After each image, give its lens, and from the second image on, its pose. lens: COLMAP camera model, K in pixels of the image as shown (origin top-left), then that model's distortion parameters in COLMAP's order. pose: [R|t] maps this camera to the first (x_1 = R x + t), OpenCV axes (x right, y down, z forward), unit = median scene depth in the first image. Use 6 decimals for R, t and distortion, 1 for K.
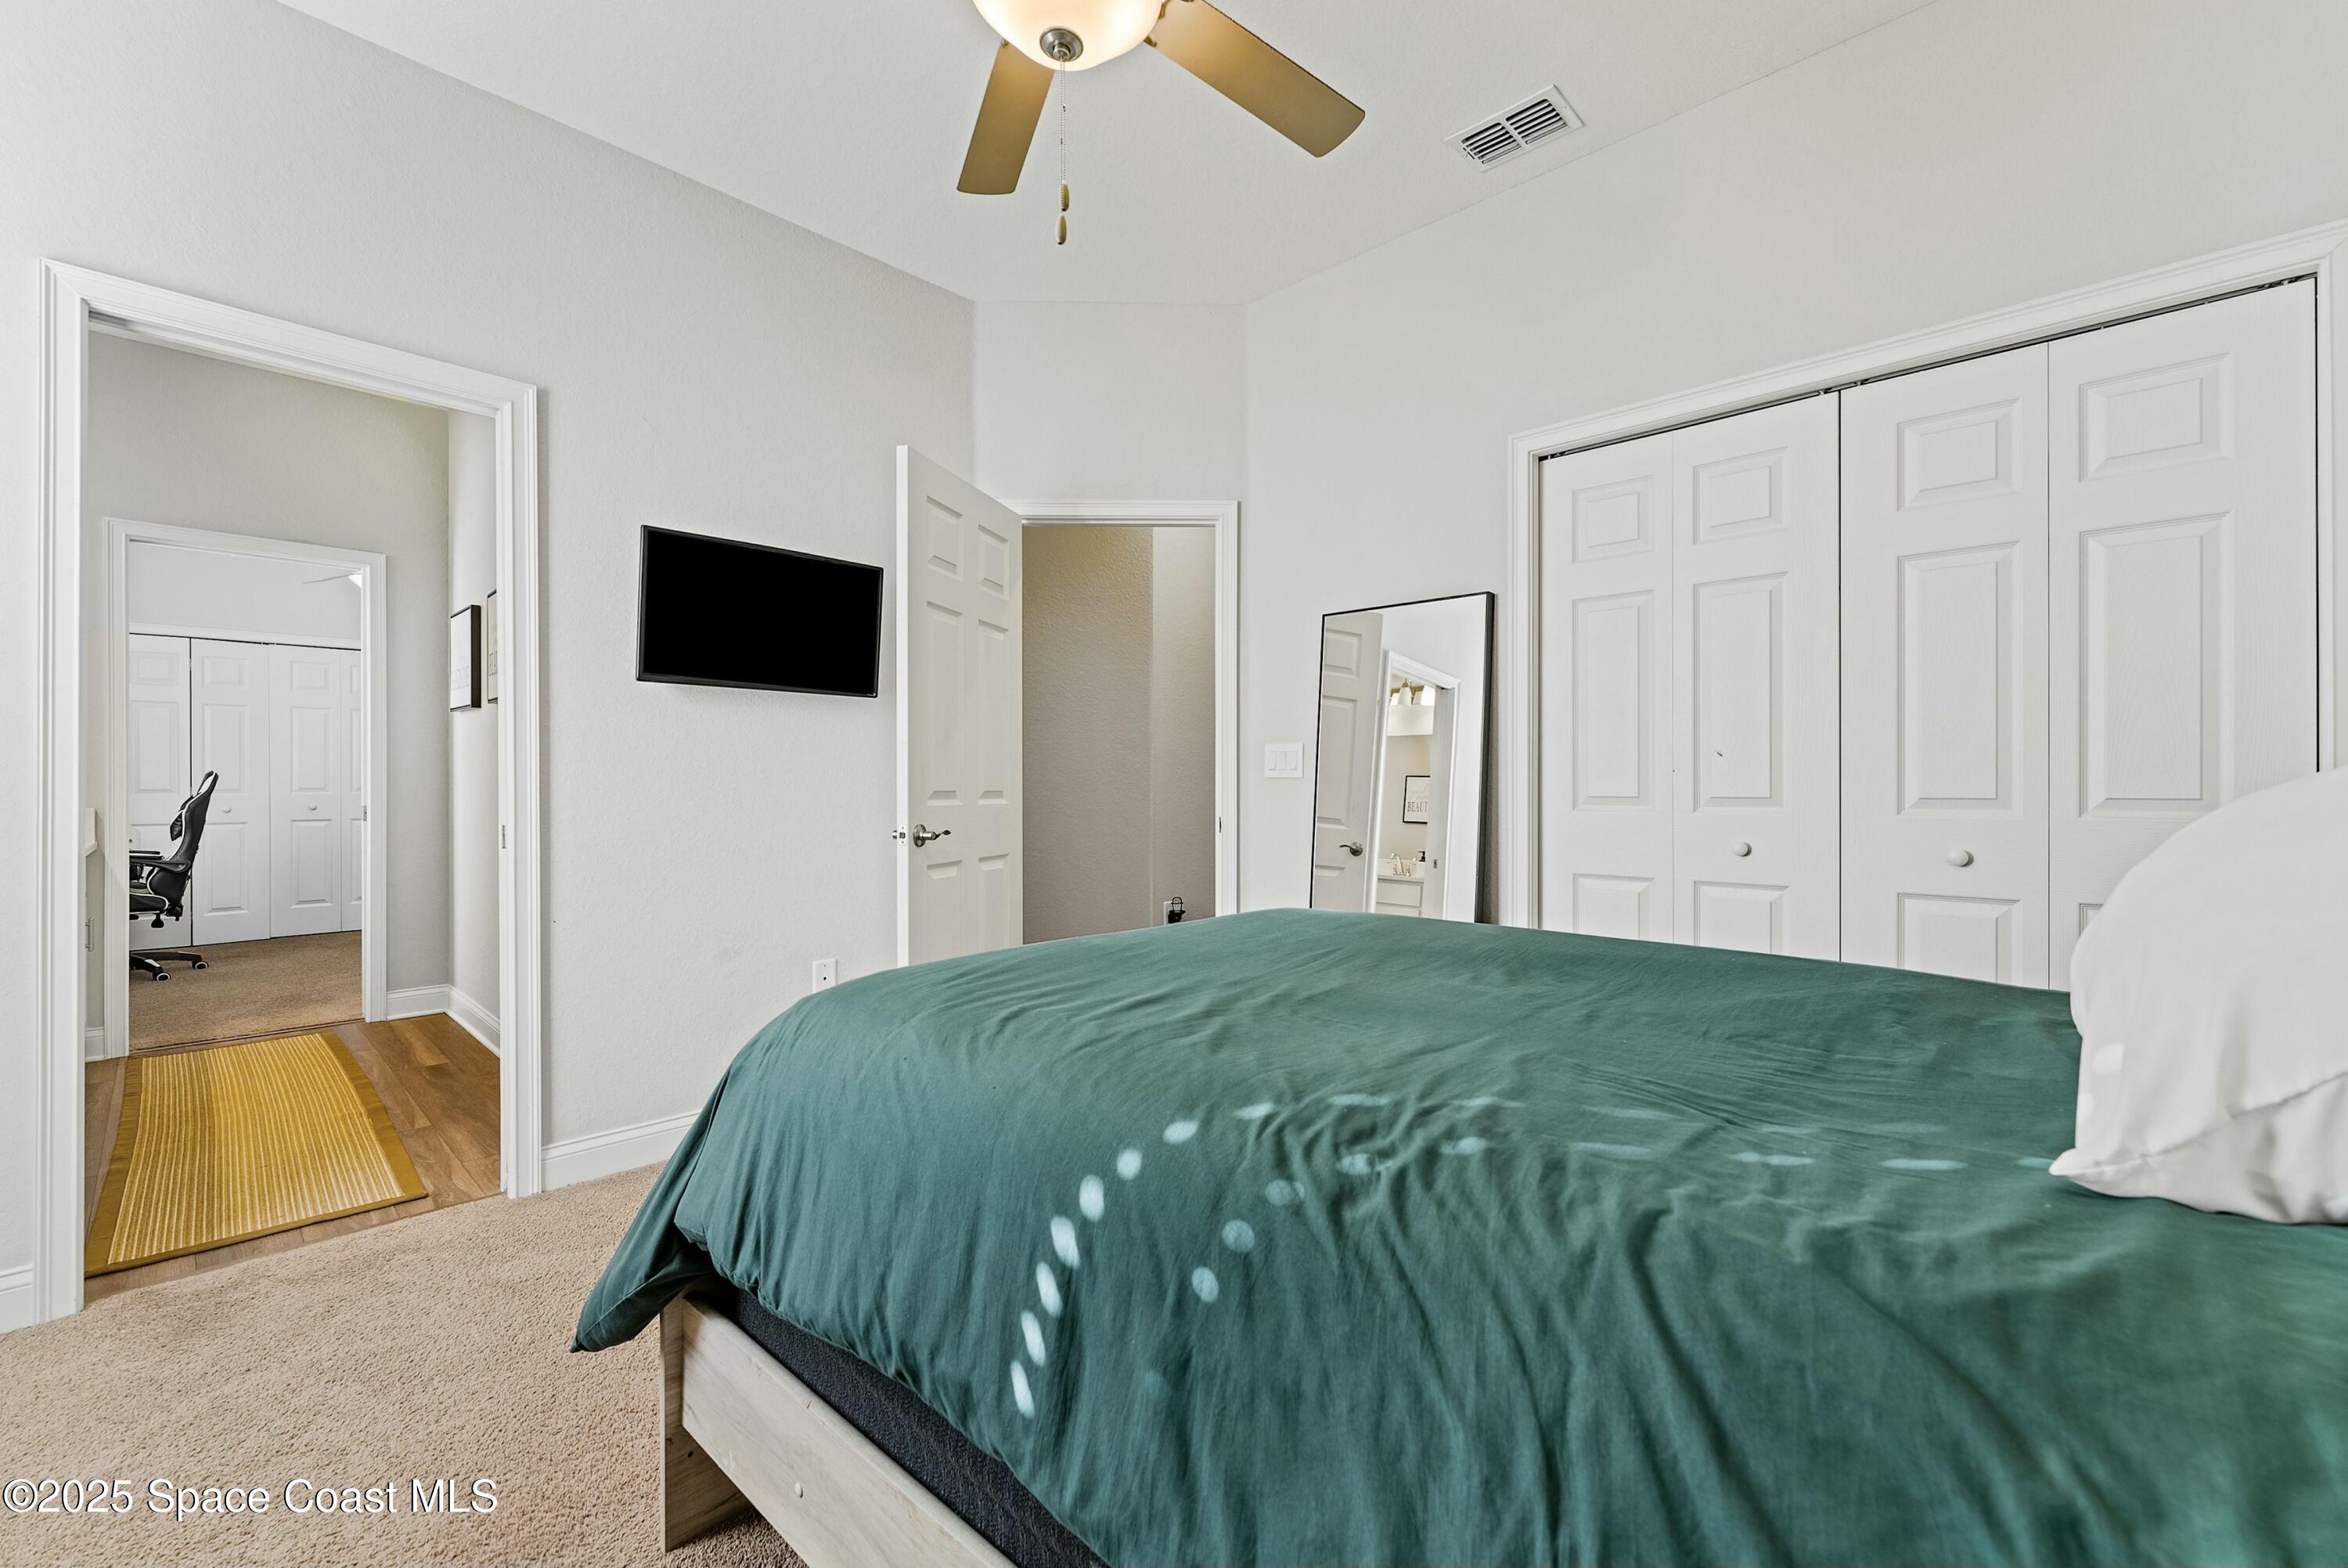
lens RADIAL K [[974.8, 0, 1167.9], [0, 974.8, 790.8], [0, 0, 1]] dist [0.001518, 0.000080]
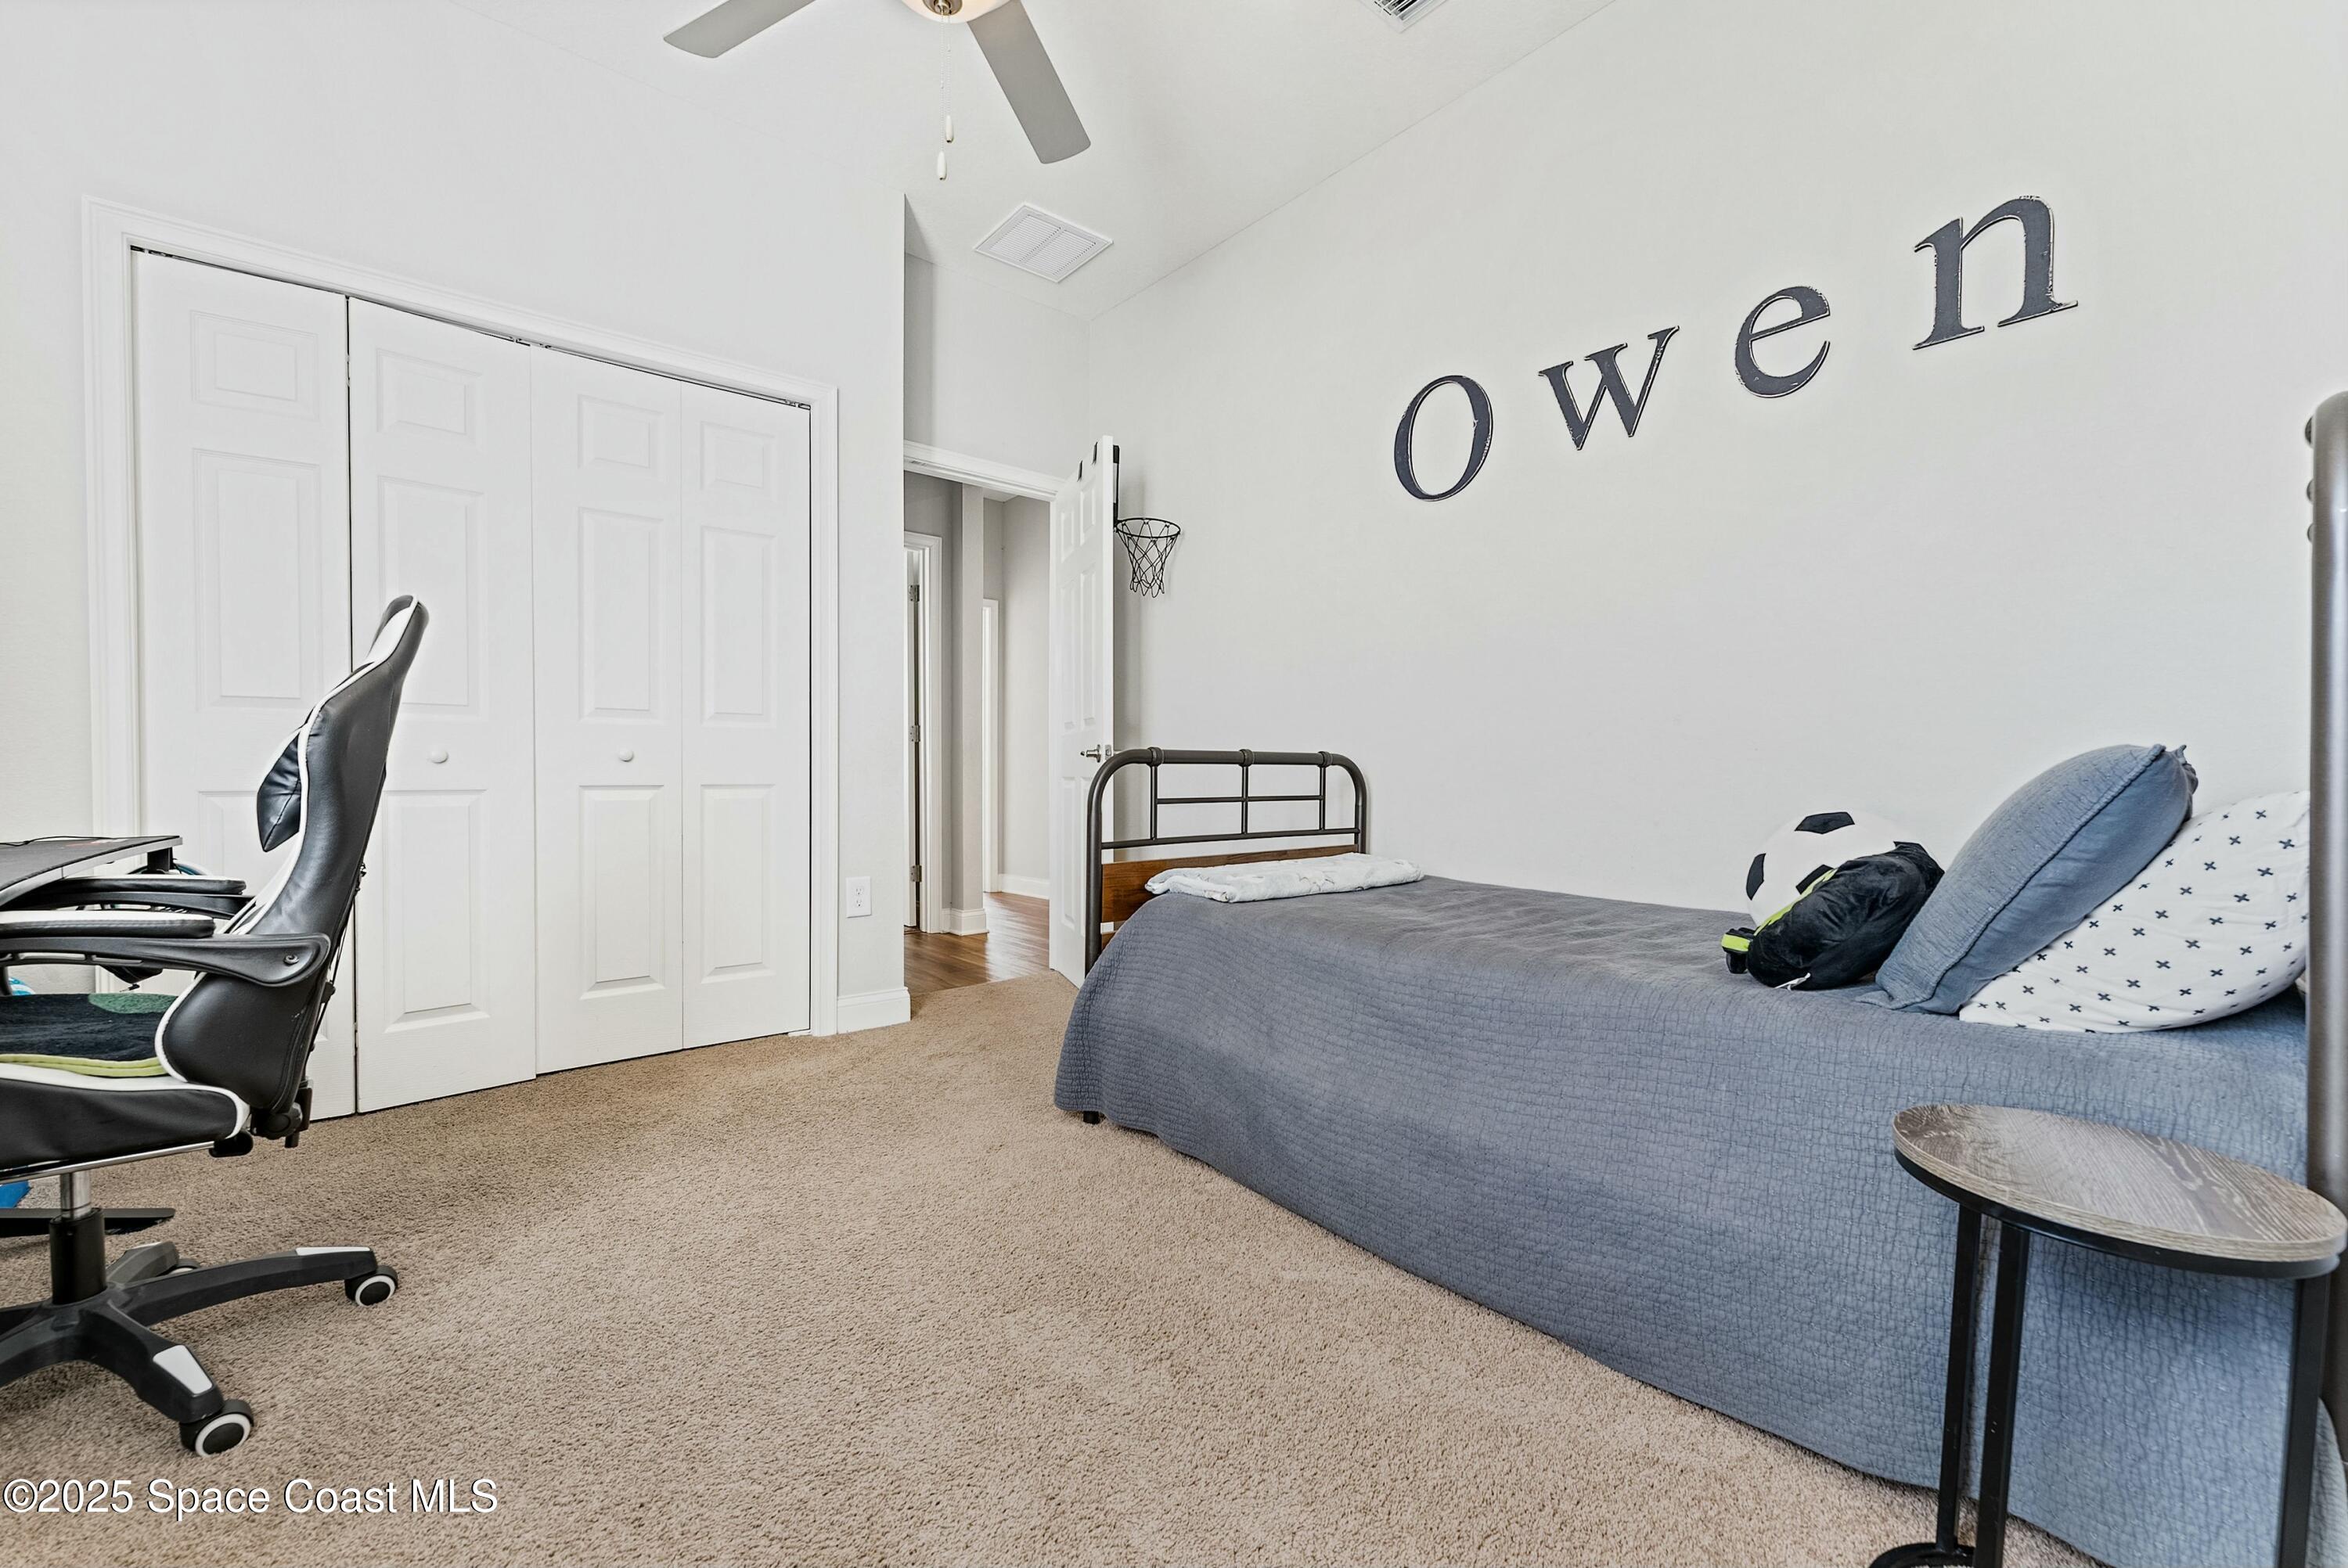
lens RADIAL K [[974.8, 0, 1176.3], [0, 974.8, 778.6], [0, 0, 1]] dist [0.001518, 0.000080]
pose [[0.994345, 0.023948, -0.103461, -0.753430], [-0.021004, 0.999345, 0.029452, 0.019839], [0.104099, -0.027113, 0.994197, 0.767109]]
